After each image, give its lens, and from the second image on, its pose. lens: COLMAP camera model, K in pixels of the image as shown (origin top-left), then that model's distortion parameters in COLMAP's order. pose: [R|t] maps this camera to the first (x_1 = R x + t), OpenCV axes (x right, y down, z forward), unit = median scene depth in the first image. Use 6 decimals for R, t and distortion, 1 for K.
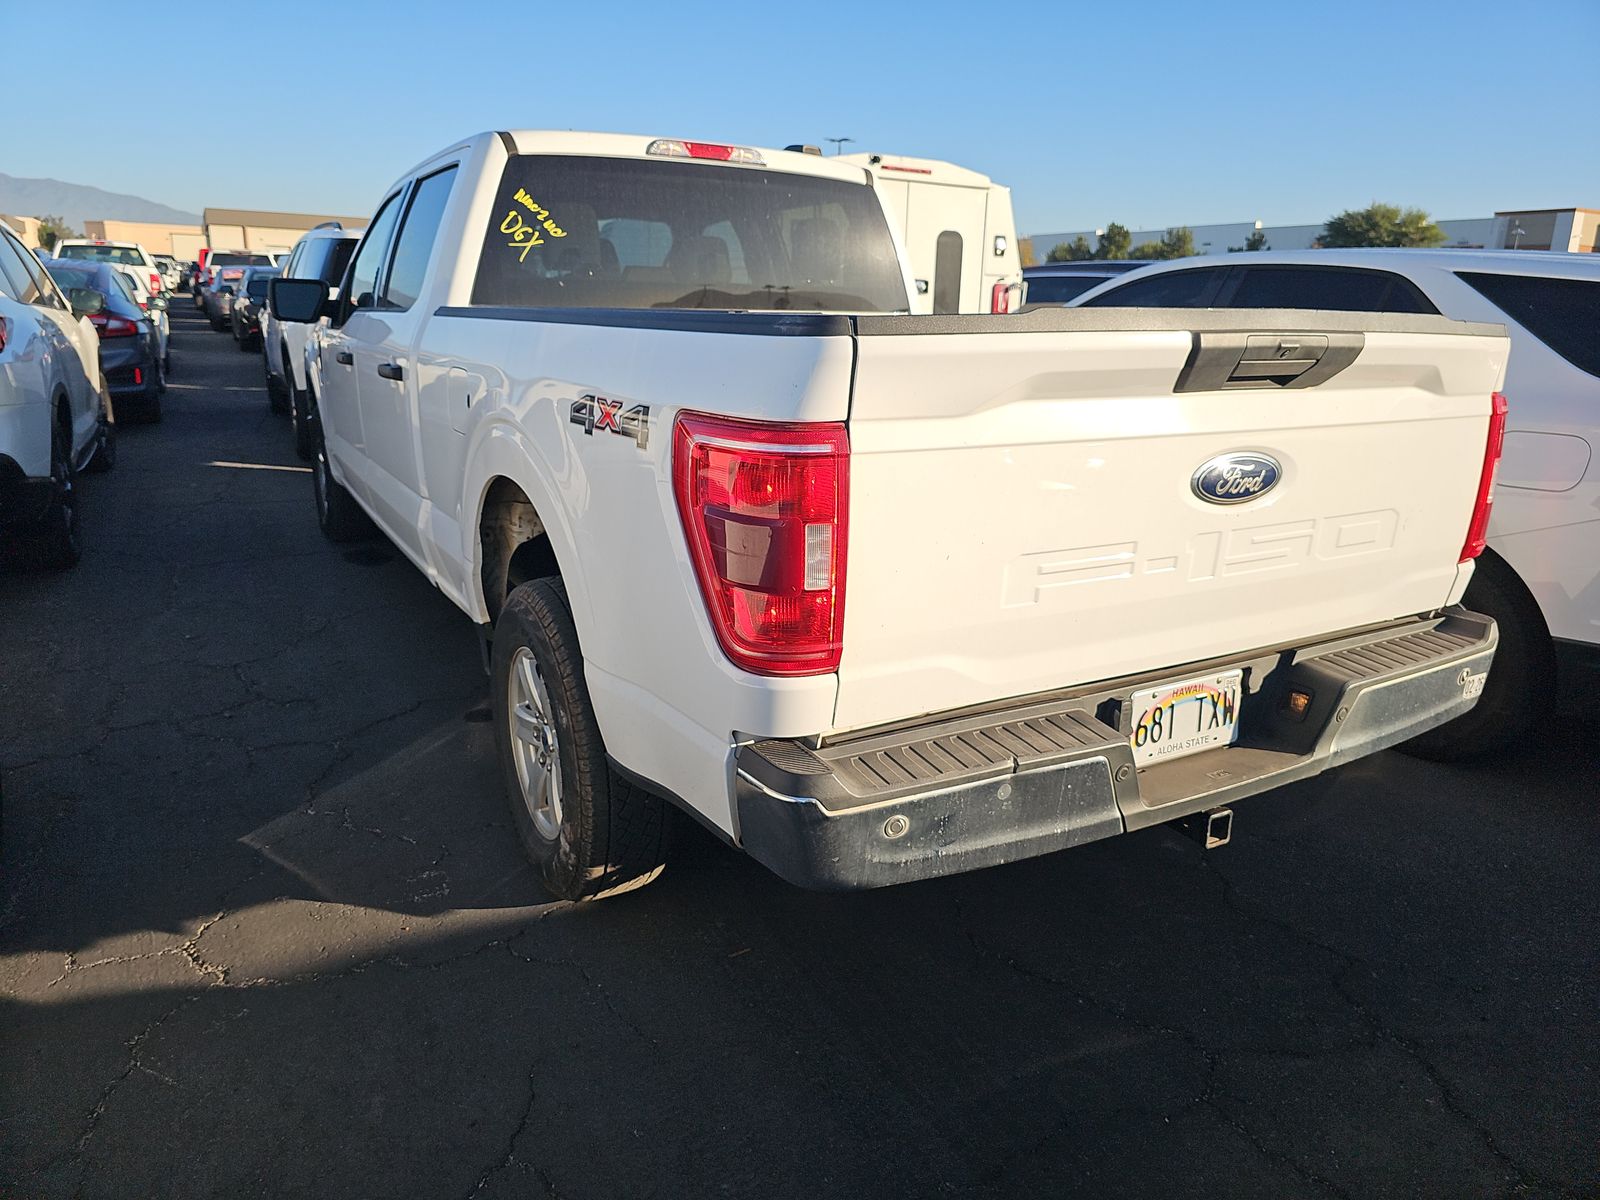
lens RADIAL K [[1061.1, 0, 797.4], [0, 1061.1, 588.8], [0, 0, 1]] dist [0.033588, -0.029791]
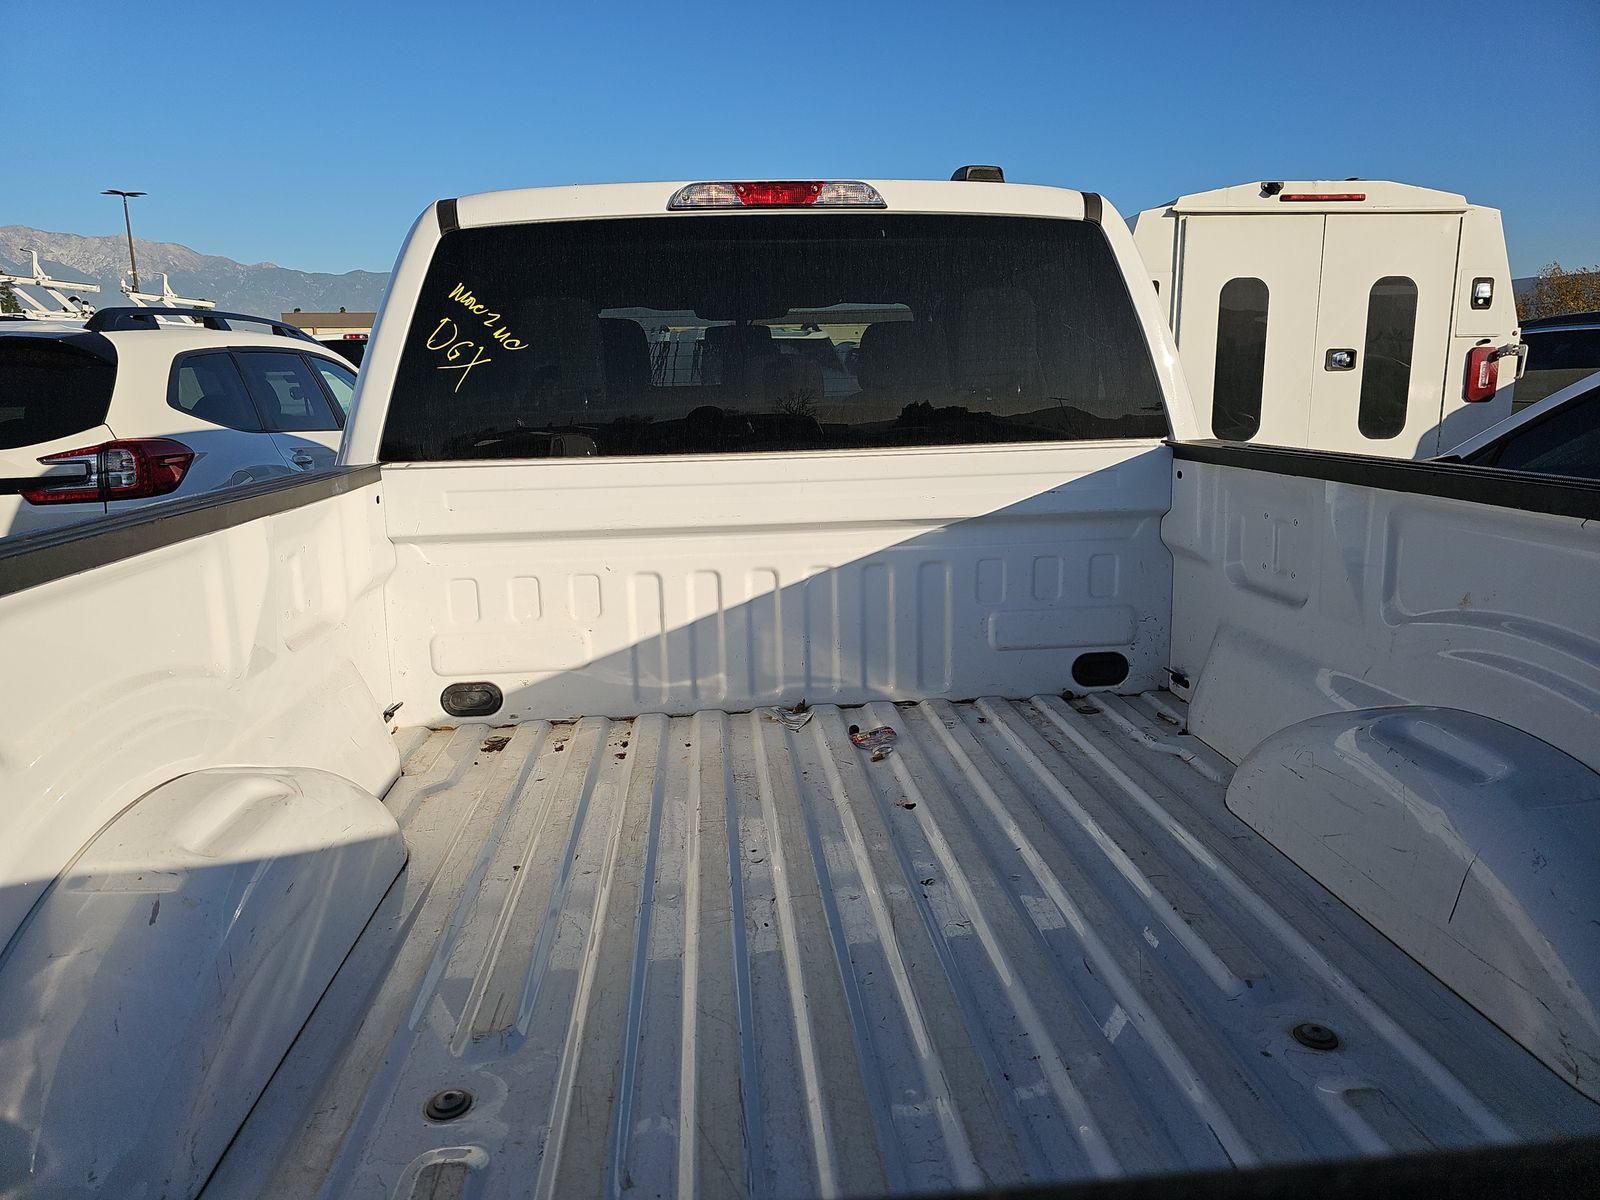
lens RADIAL K [[1061.1, 0, 788.3], [0, 1061.1, 600.0], [0, 0, 1]] dist [0.033588, -0.029791]
pose [[0.906808, 0.045317, -0.419101, 0.272919], [-0.067678, 0.996959, -0.038635, -0.232730], [0.416076, 0.063398, 0.907117, 0.691230]]
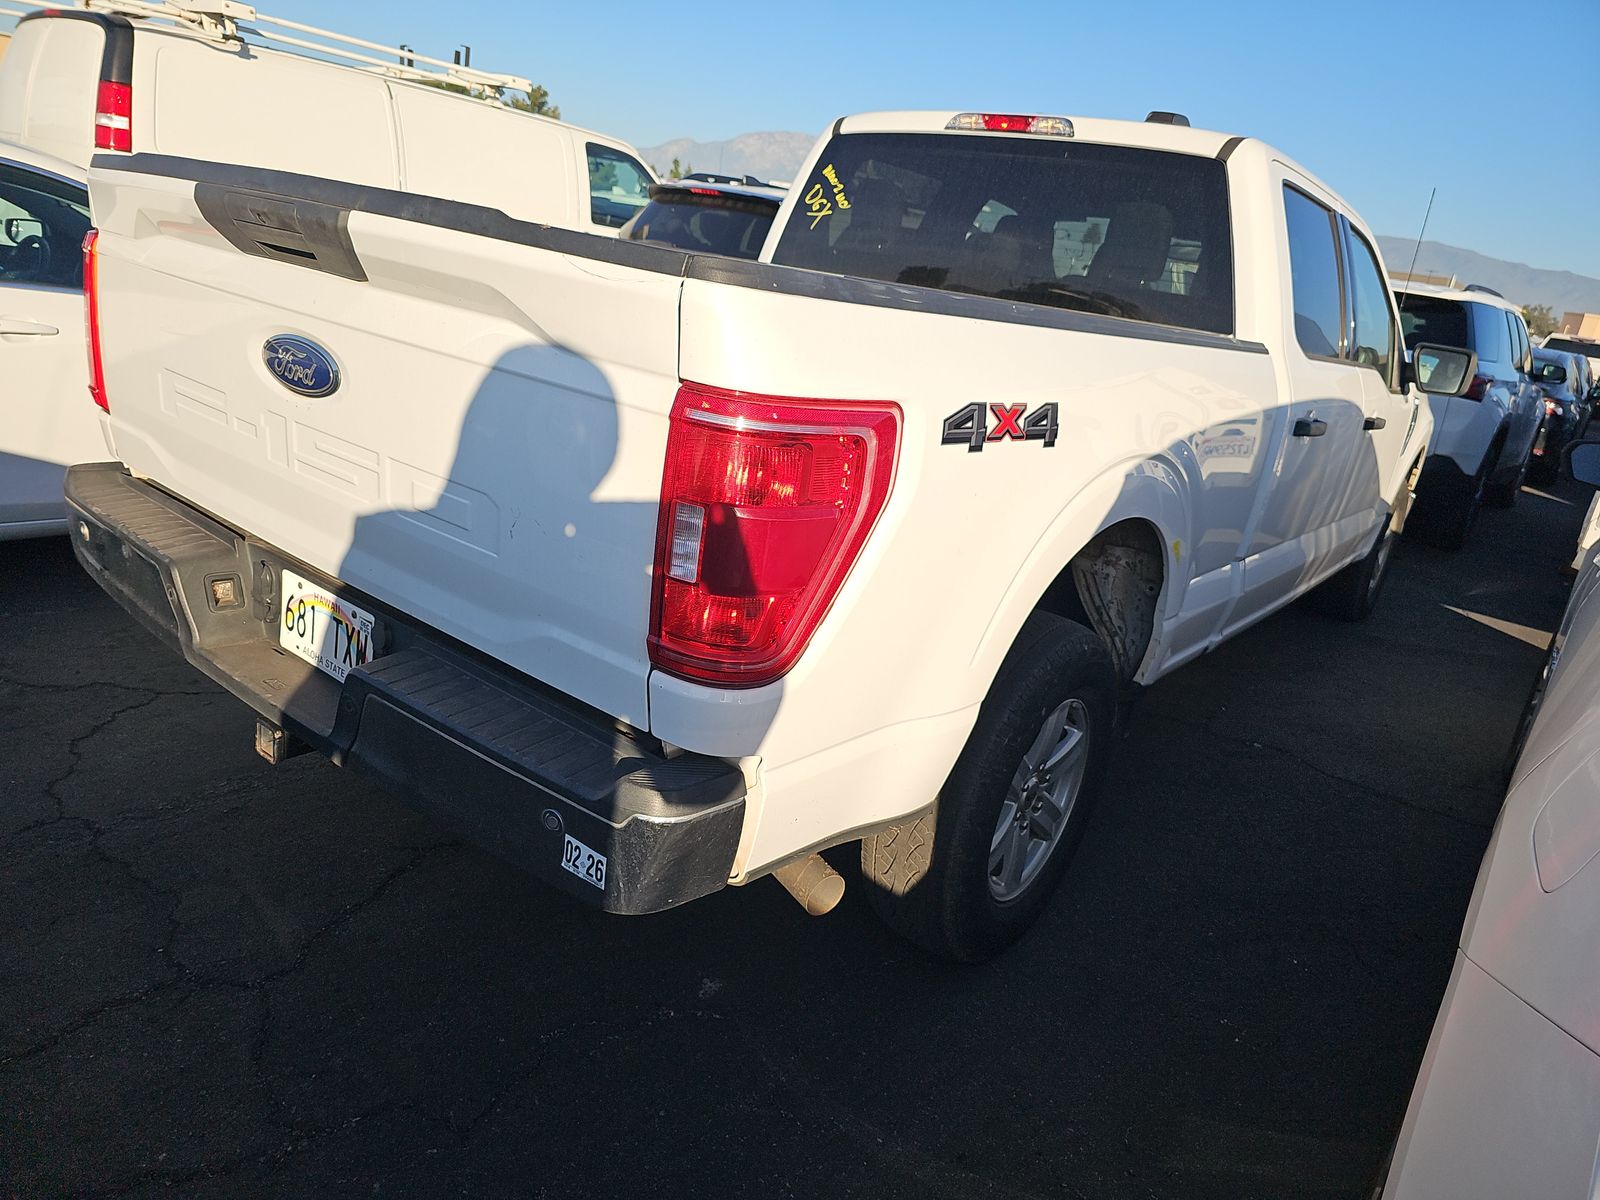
lens RADIAL K [[1061.1, 0, 805.6], [0, 1061.1, 607.5], [0, 0, 1]] dist [0.033588, -0.029791]
pose [[0.384106, 0.318815, -0.866498, 1.137364], [-0.370861, 0.912729, 0.171428, -0.183267], [0.845532, 0.255504, 0.468821, 0.782535]]
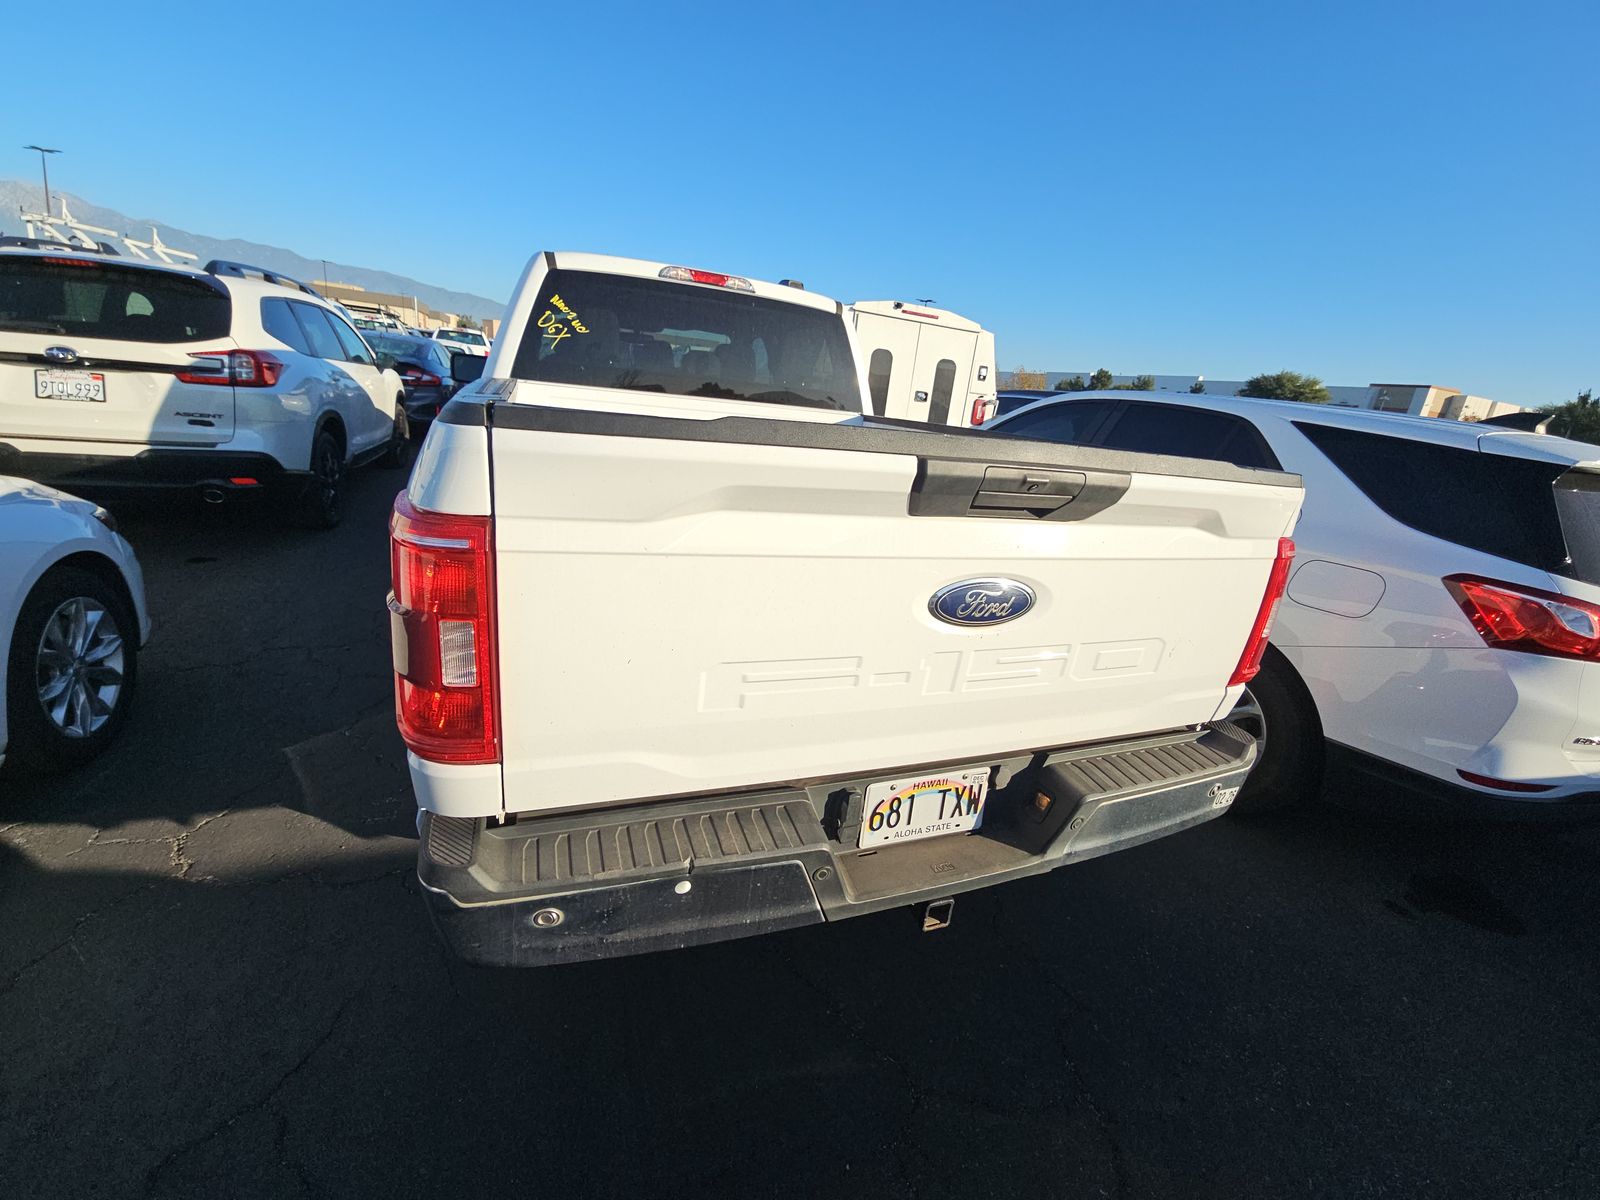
lens RADIAL K [[648.3, 0, 792.7], [0, 648.3, 601.6], [0, 0, 1]] dist [0.000037, -0.000466]
pose [[0.985893, 0.123389, -0.113089, 0.238708], [-0.118517, 0.991749, 0.048864, -0.089269], [0.118186, -0.034772, 0.992383, 0.284359]]
